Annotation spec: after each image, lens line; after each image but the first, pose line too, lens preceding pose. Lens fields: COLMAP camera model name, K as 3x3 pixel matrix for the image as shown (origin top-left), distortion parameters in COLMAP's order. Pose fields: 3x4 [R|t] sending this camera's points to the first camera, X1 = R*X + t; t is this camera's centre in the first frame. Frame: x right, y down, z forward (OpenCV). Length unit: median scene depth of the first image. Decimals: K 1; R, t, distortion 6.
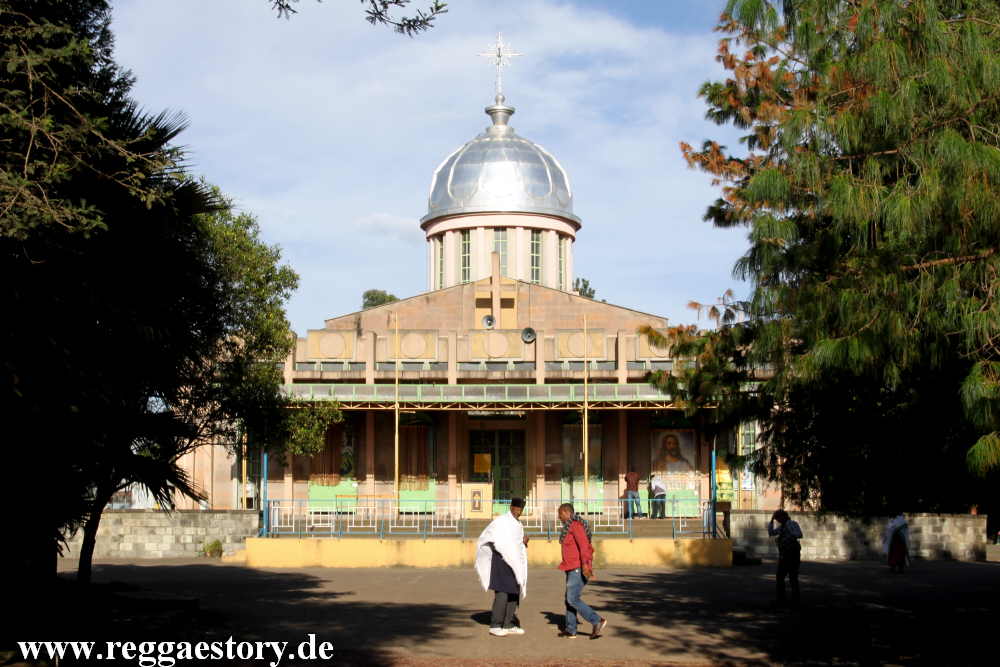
lens RADIAL K [[1371.1, 0, 499.0], [0, 1371.1, 334.0], [0, 0, 1]] dist [0.051438, 0.000000]
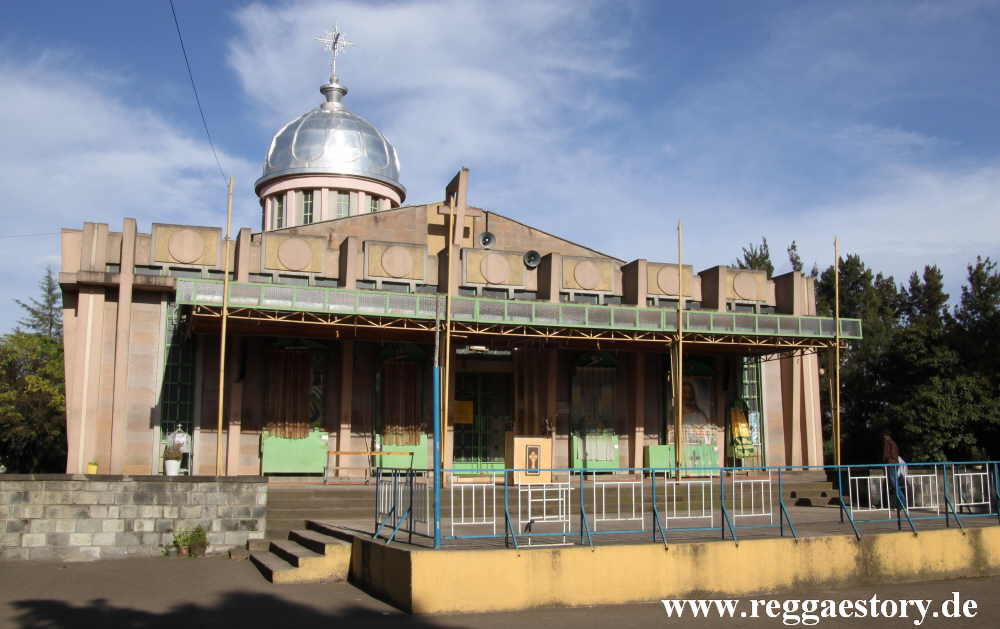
lens RADIAL K [[932.6, 0, 512.6], [0, 932.6, 281.1], [0, 0, 1]] dist [-0.051274, 0.000000]
pose [[0.939772, 0.062610, 0.336020, -0.185110], [-0.042887, 0.996910, -0.065806, 0.053497], [-0.339102, 0.047432, 0.939553, 0.481488]]
